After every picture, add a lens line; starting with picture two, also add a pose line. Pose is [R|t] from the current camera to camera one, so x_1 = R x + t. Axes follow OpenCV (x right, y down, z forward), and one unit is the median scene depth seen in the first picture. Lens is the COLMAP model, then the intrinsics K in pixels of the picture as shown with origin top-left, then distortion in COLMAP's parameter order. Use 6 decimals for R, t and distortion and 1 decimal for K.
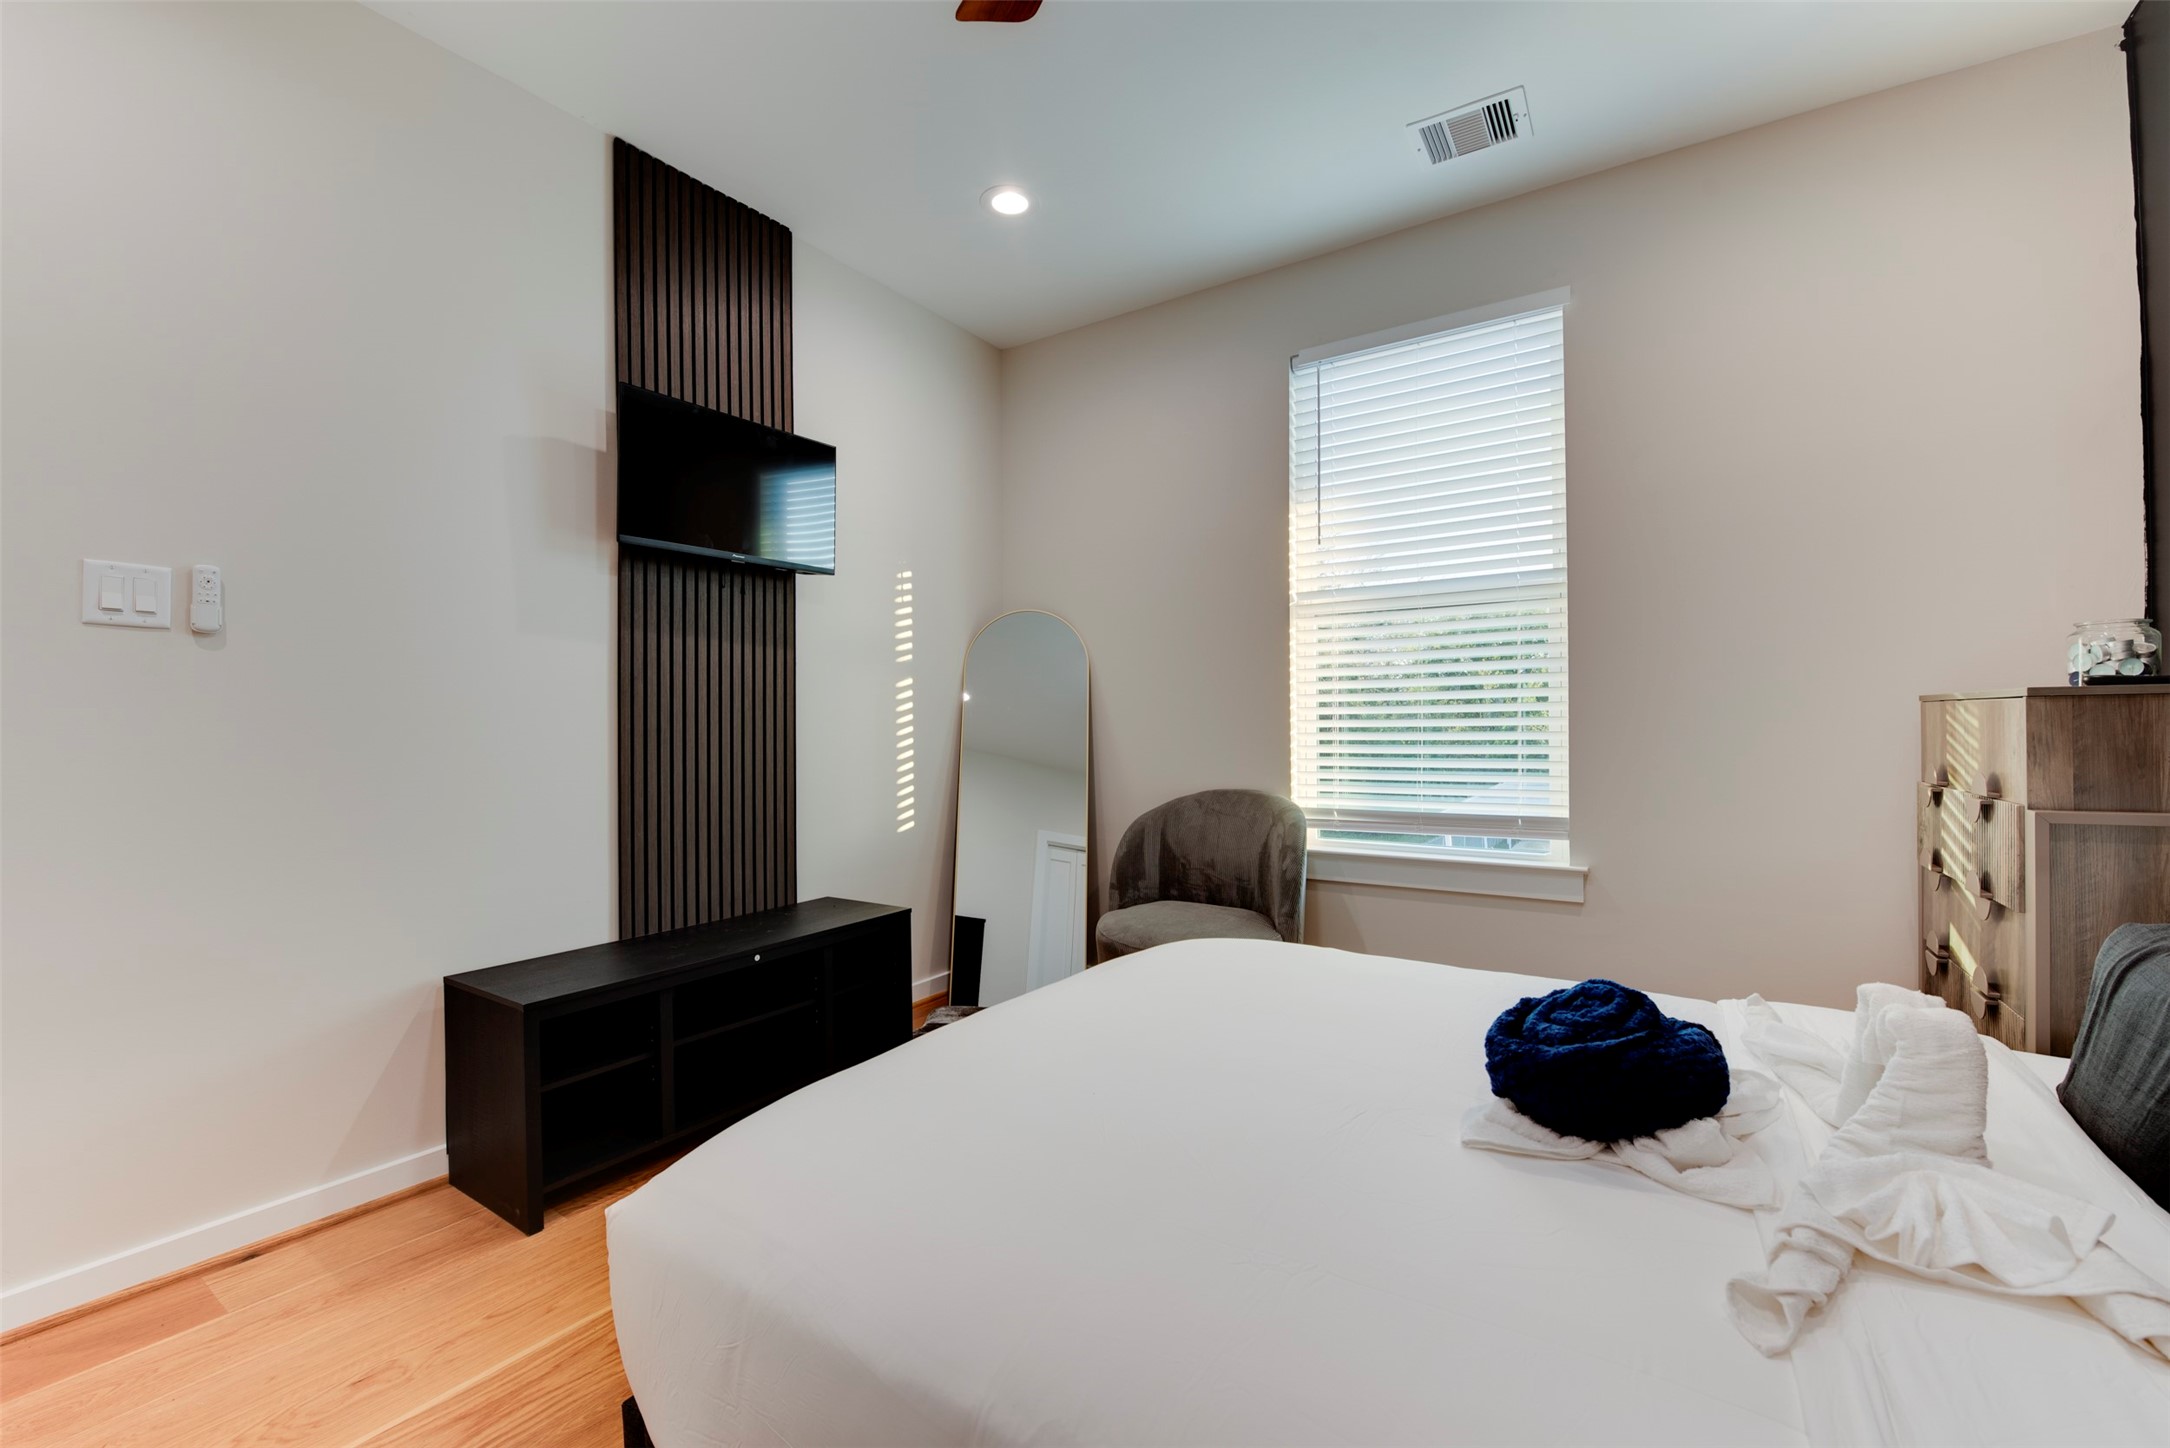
lens RADIAL K [[865.4, 0, 1087.5], [0, 865.4, 721.4], [0, 0, 1]] dist [-0.016325, -0.000088]
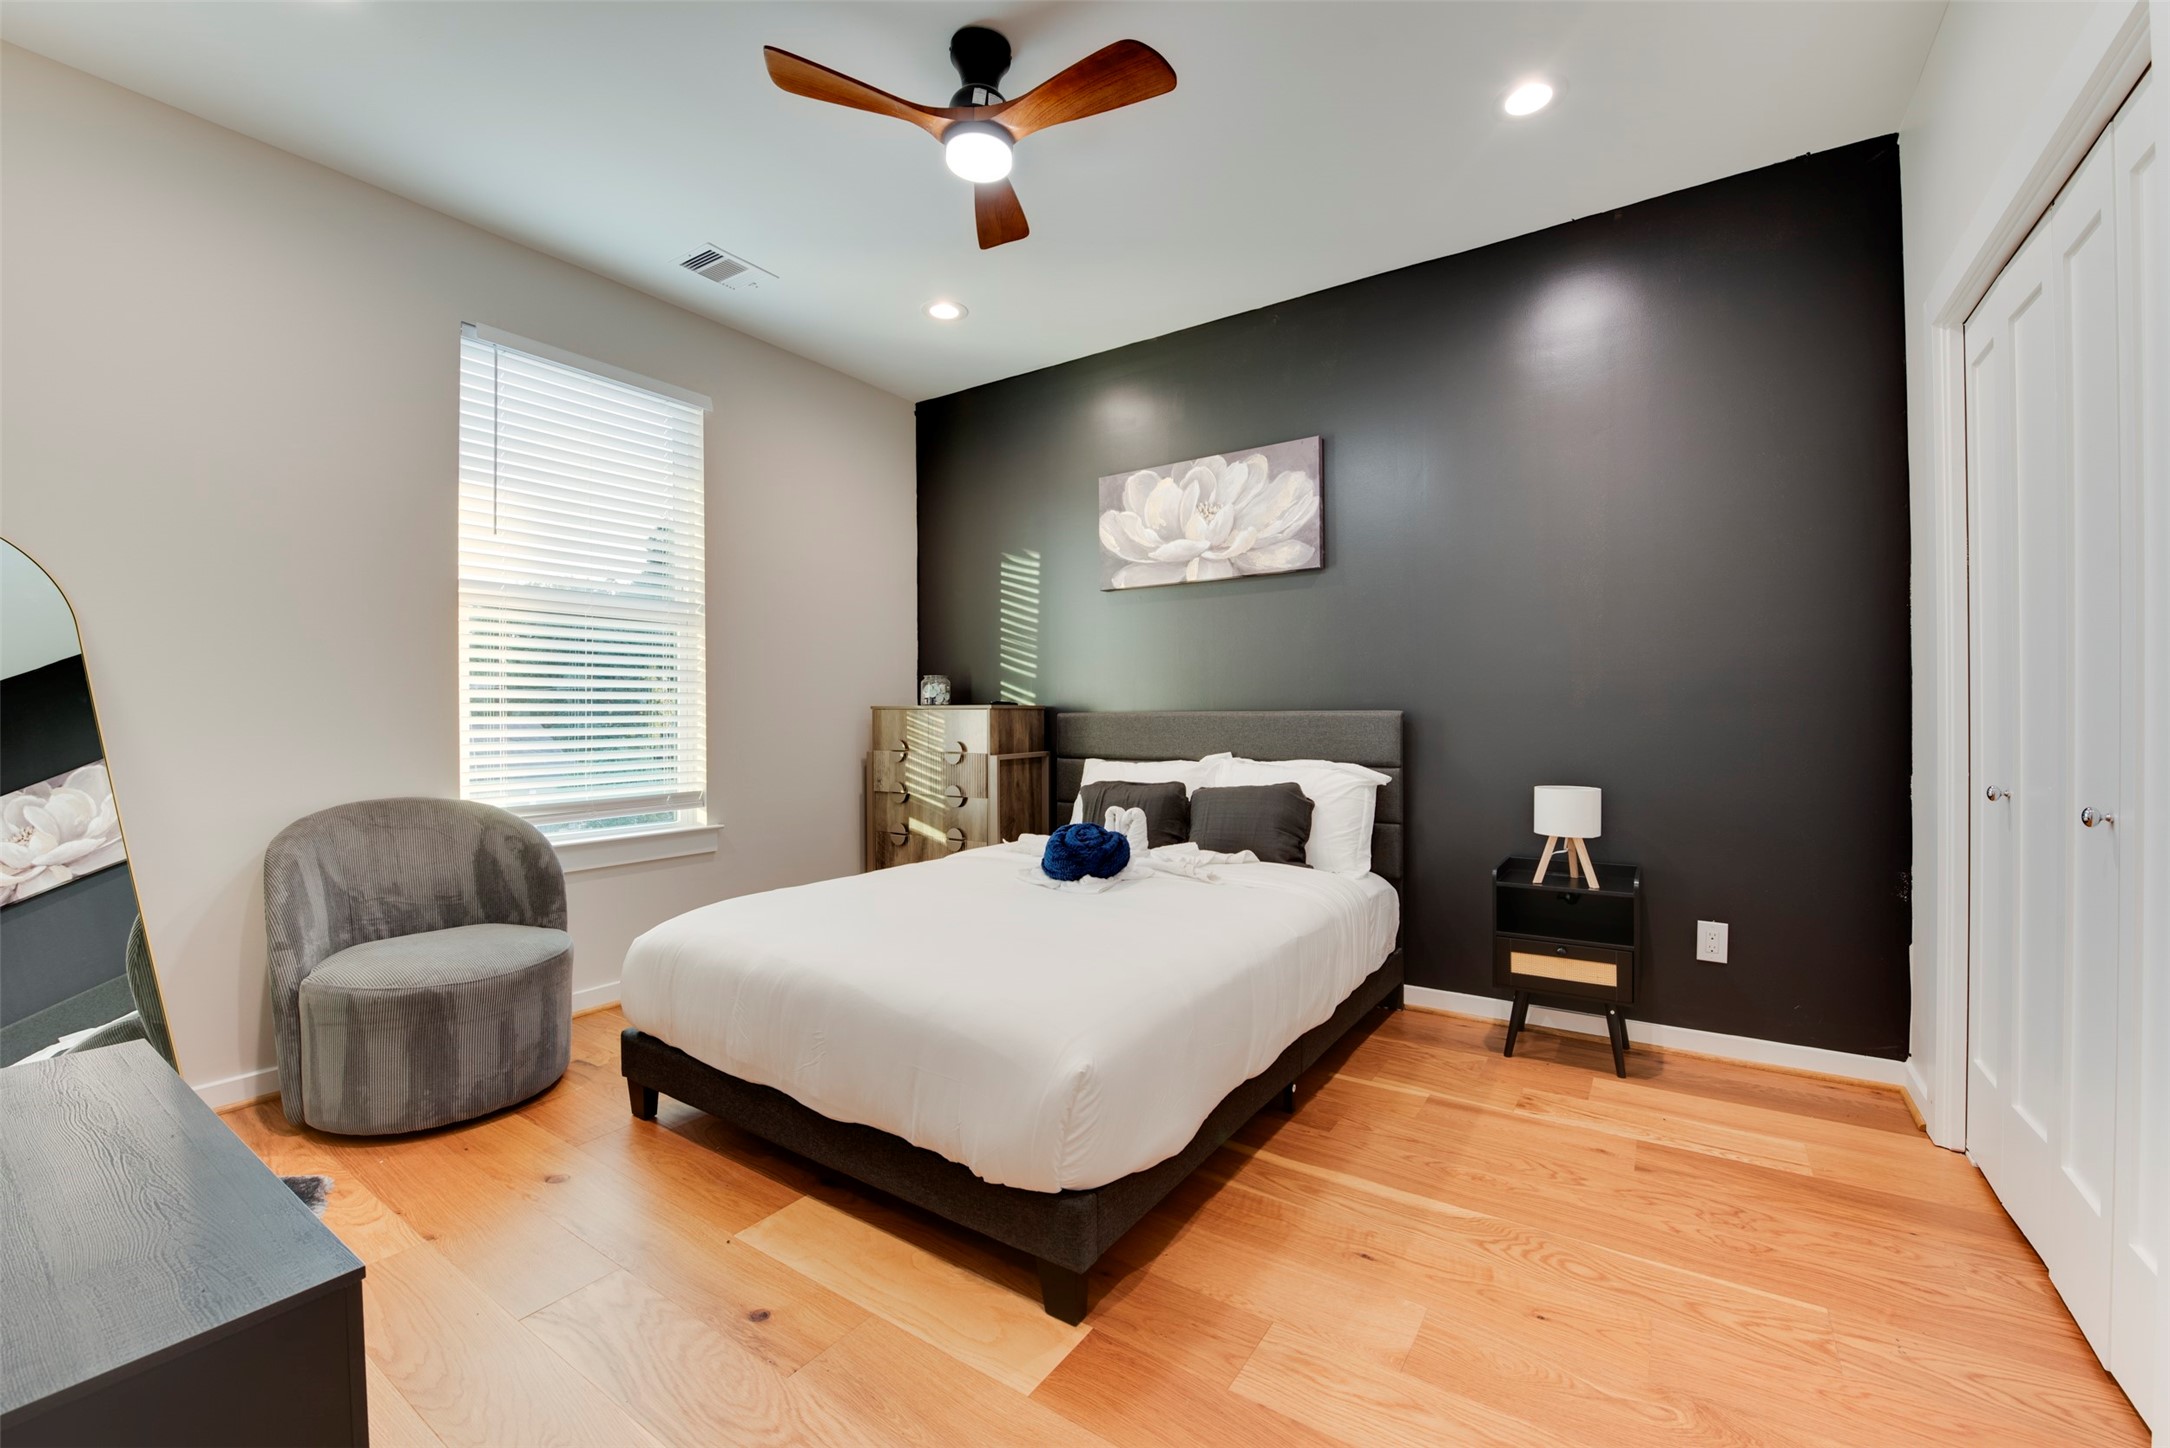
lens RADIAL K [[865.4, 0, 1087.5], [0, 865.4, 721.4], [0, 0, 1]] dist [-0.016325, -0.000088]
pose [[0.036208, -0.003518, 0.999338, -0.658667], [-0.009583, 0.999947, 0.003867, -0.006502], [-0.999298, -0.009716, 0.036173, 0.300183]]
